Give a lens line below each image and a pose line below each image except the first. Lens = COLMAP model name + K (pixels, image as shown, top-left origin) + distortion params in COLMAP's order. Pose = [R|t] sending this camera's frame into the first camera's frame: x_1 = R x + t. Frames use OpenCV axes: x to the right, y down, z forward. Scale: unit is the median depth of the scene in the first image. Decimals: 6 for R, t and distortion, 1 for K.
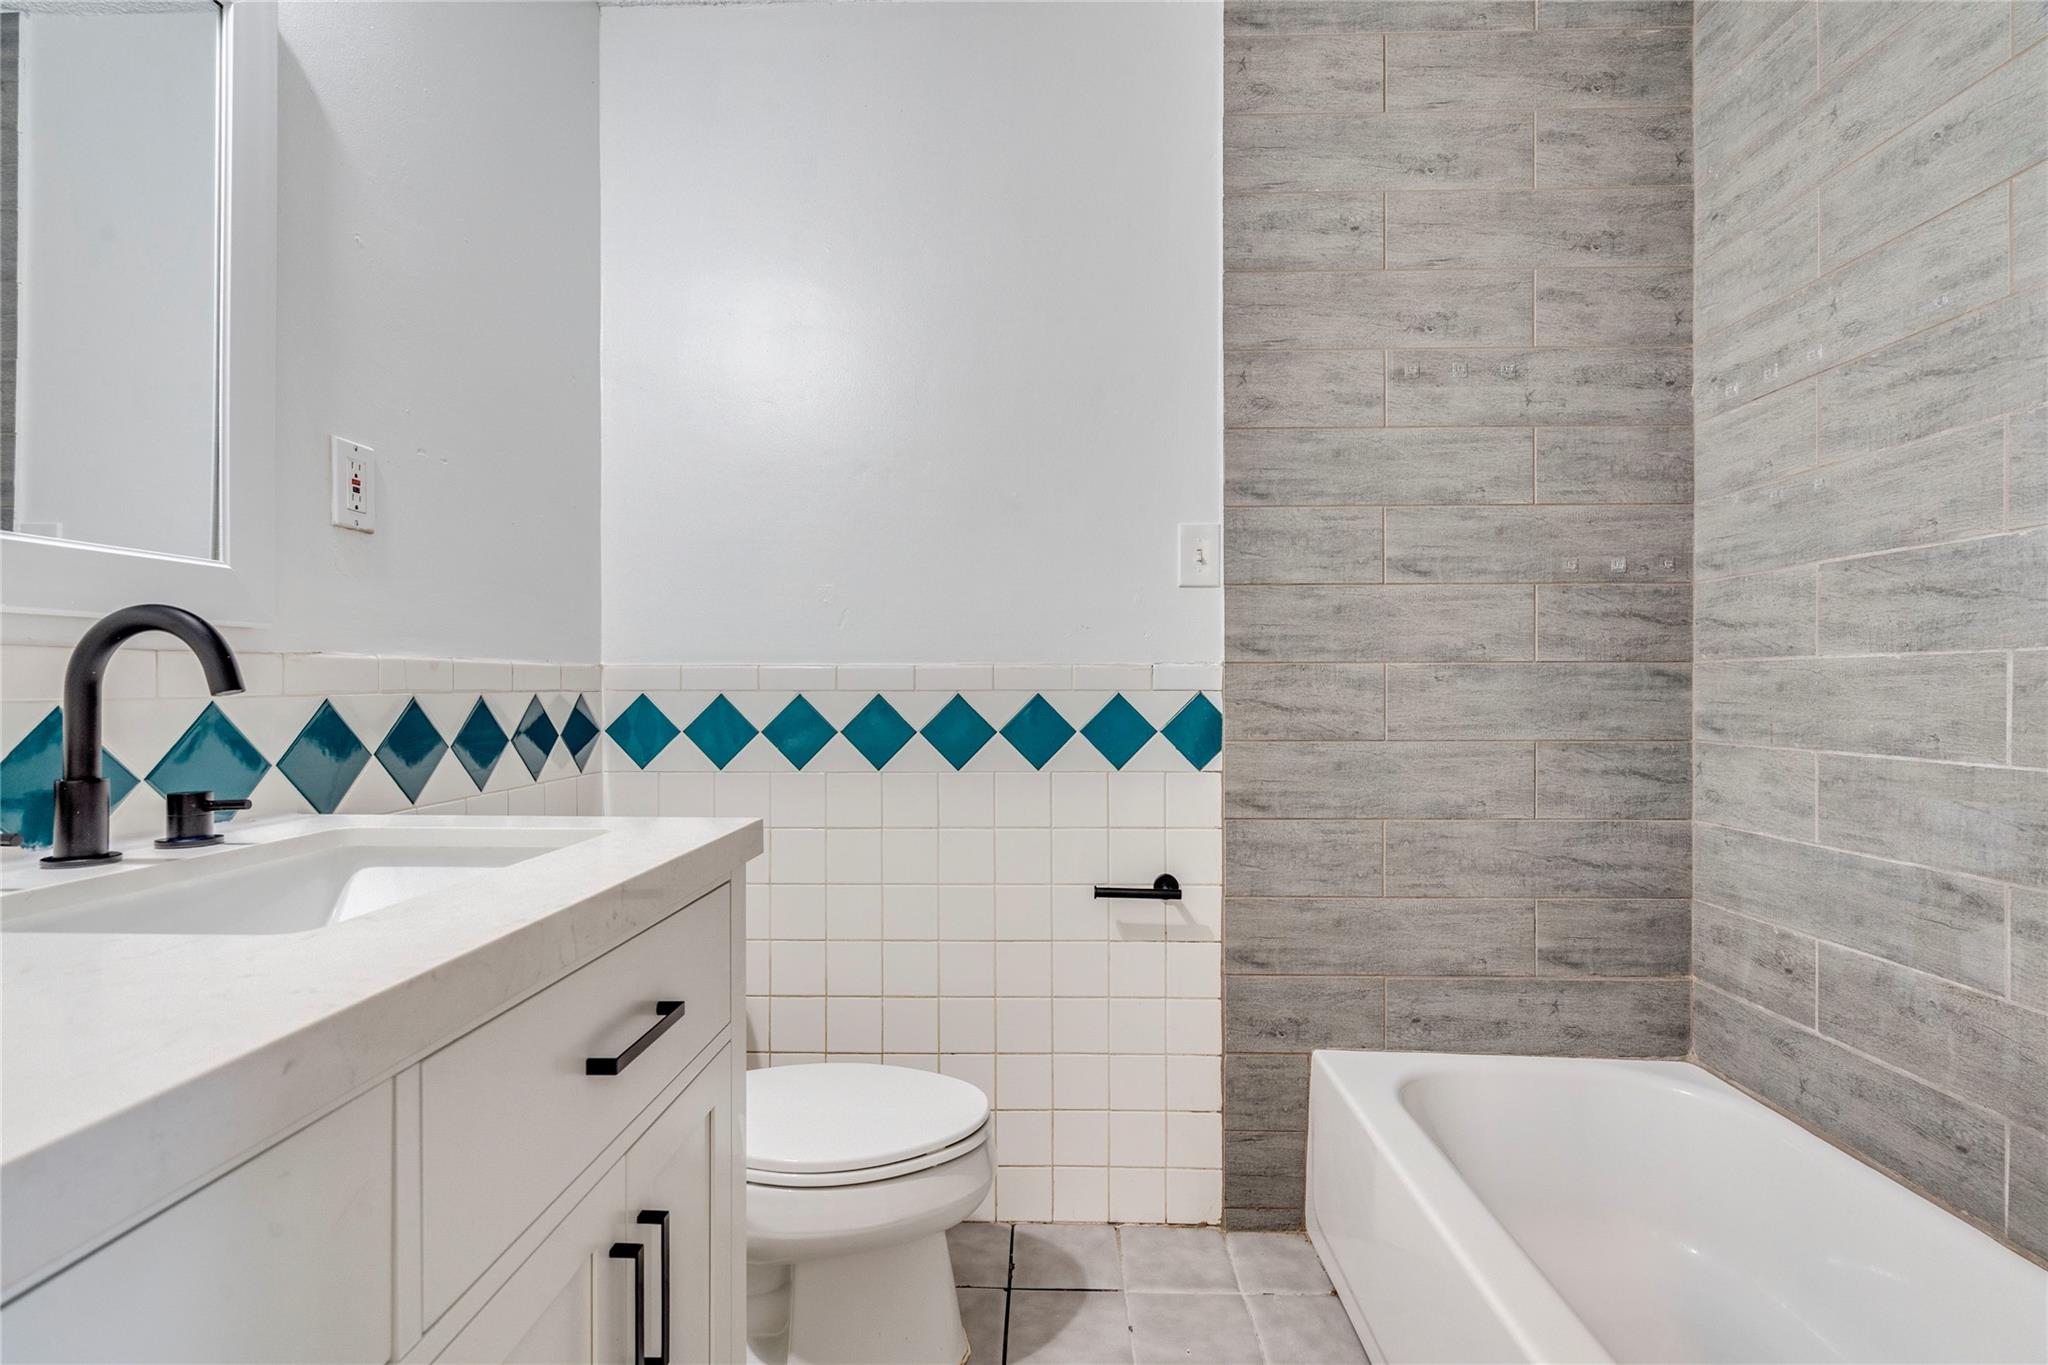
lens RADIAL K [[949.5, 0, 987.1], [0, 949.5, 681.5], [0, 0, 1]] dist [-0.007183, 0.003602]
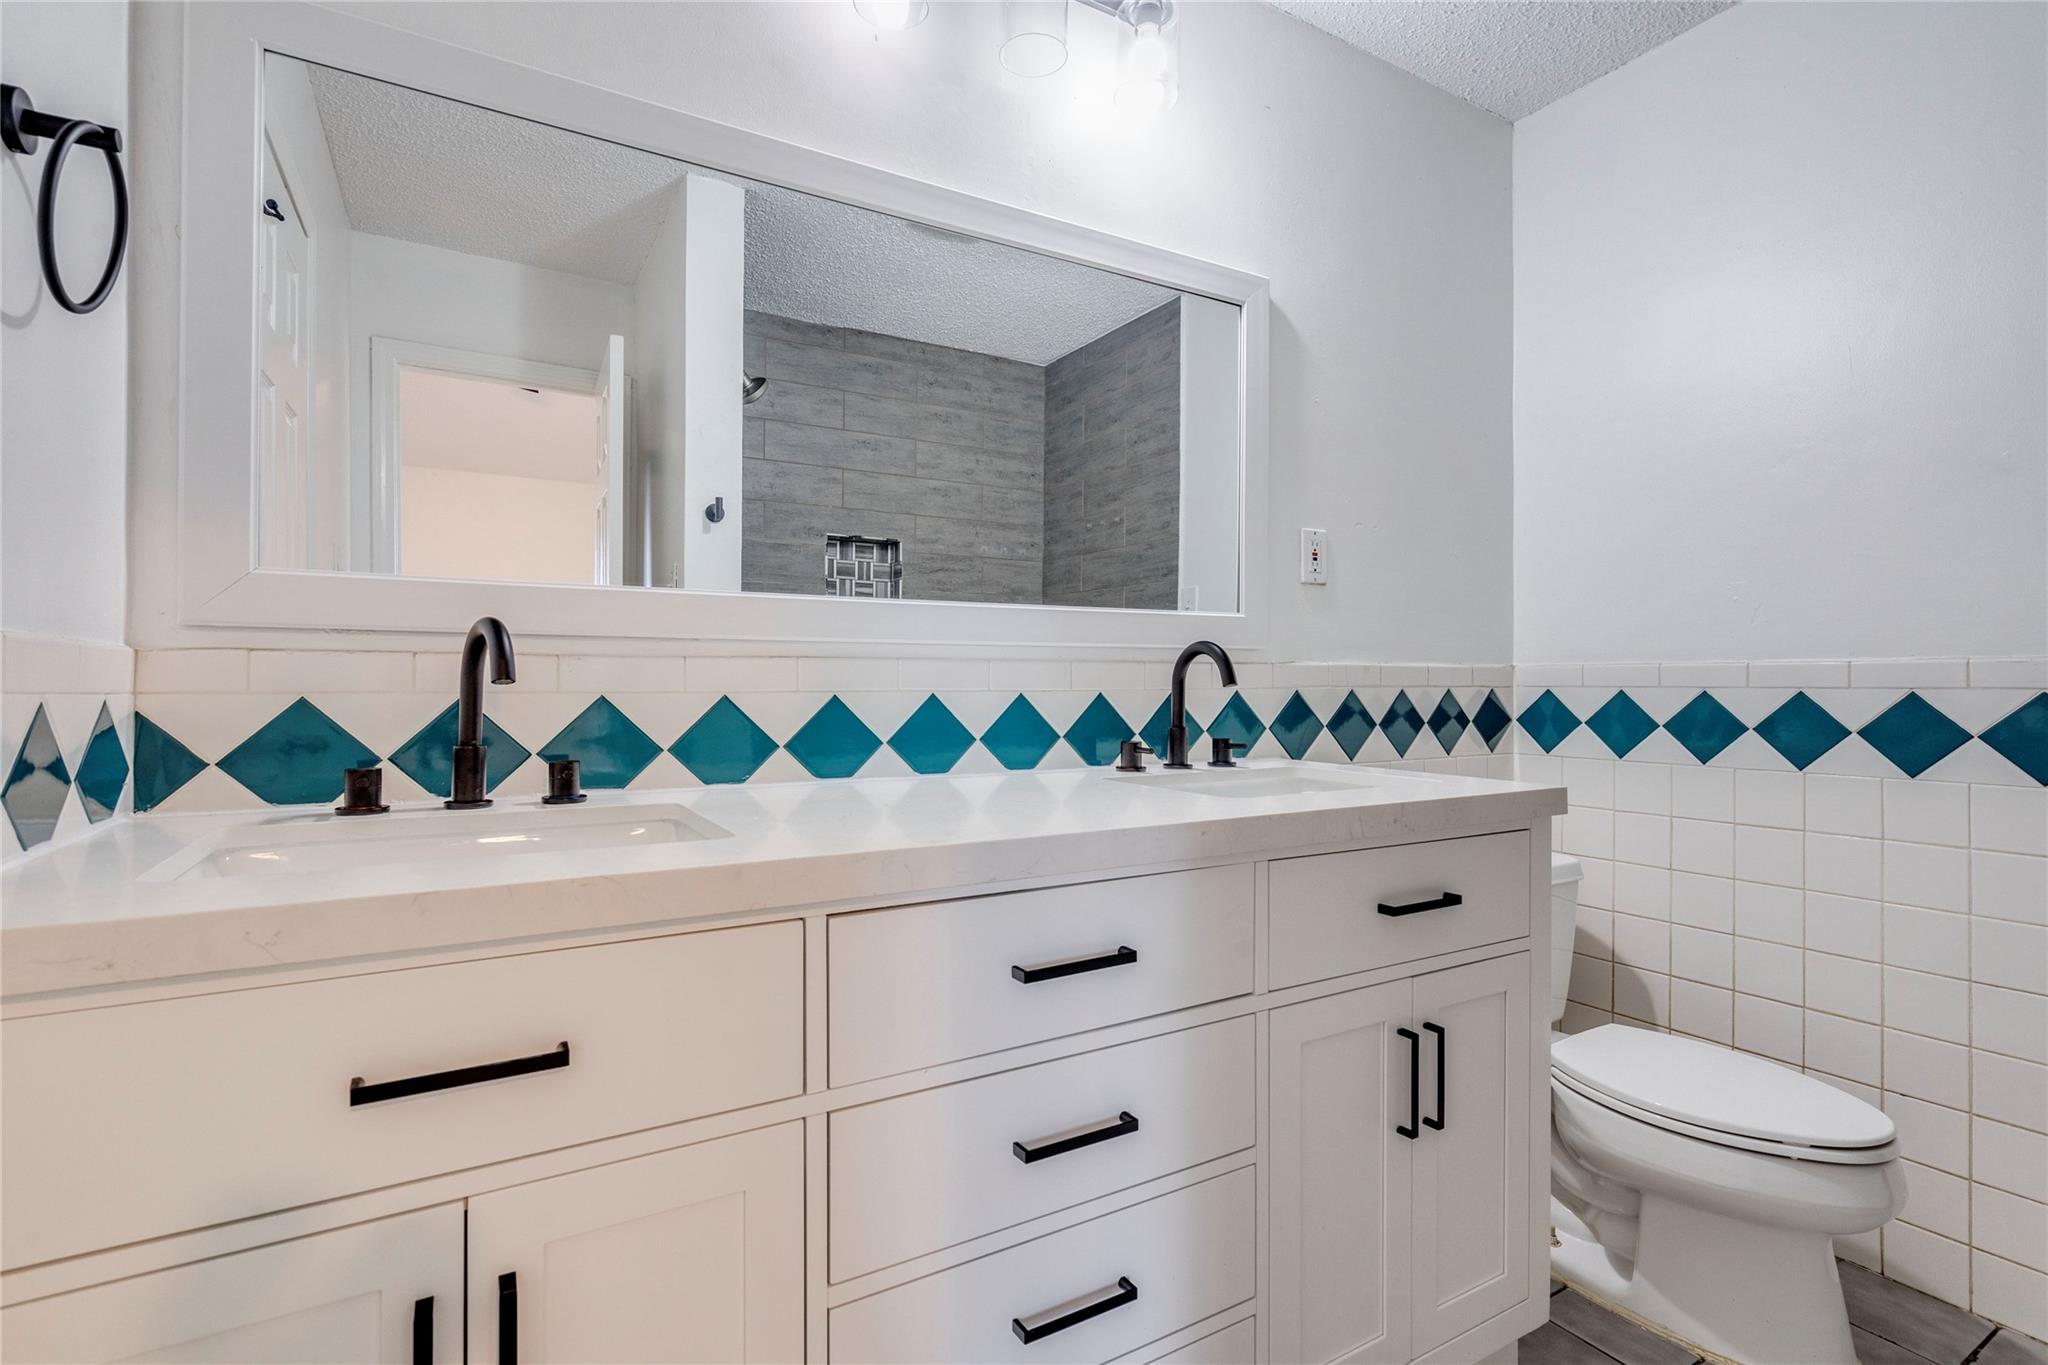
lens RADIAL K [[949.5, 0, 1023.5], [0, 949.5, 681.2], [0, 0, 1]] dist [-0.007183, 0.003602]
pose [[0.547567, 0.004228, -0.836751, 0.408685], [0.002537, 0.999974, 0.006713, -0.009405], [0.836758, -0.005799, 0.547542, -0.289454]]
